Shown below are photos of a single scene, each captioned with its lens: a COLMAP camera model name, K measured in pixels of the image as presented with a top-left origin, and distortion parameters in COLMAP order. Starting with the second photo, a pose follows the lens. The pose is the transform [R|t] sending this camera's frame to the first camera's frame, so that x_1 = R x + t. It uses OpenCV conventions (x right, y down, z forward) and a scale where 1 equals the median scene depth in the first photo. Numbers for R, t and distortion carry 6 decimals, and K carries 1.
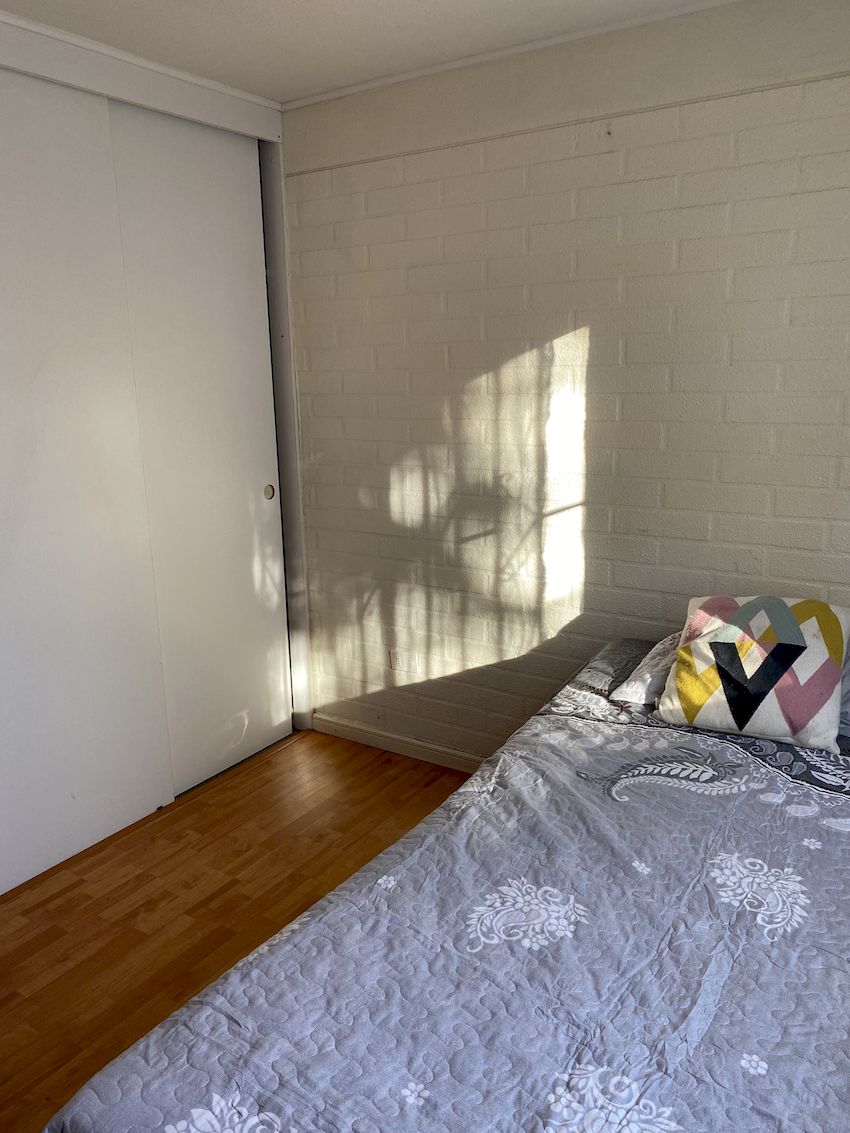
lens RADIAL K [[855.4, 0, 424.5], [0, 855.4, 561.7], [0, 0, 1]] dist [0.137124, -0.340322]
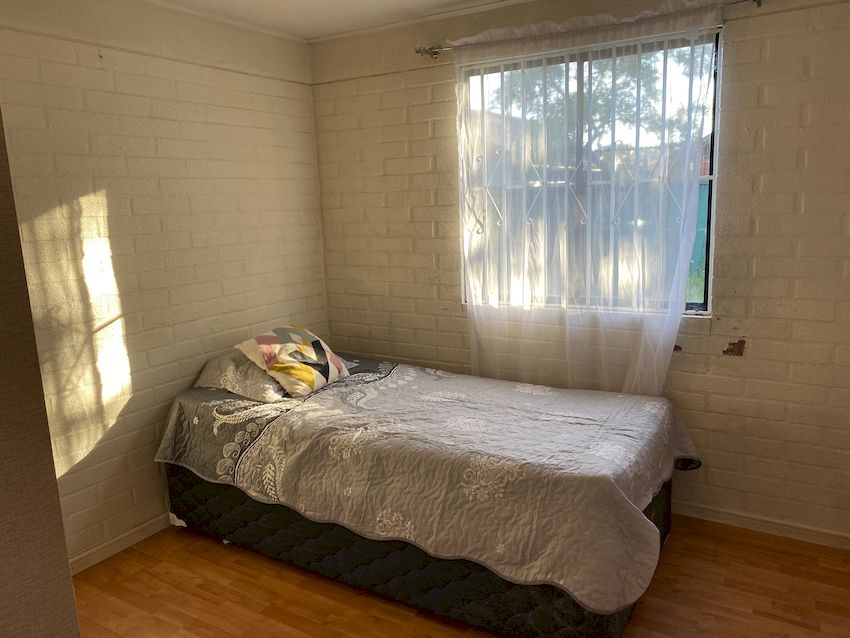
lens RADIAL K [[655.0, 0, 426.9], [0, 655.0, 326.0], [0, 0, 1]] dist [0.010735, -0.001051]
pose [[-0.035086, -0.163562, 0.985909, -0.861613], [0.259176, 0.951276, 0.167040, -0.100646], [-0.965193, 0.261384, 0.009015, 0.525620]]
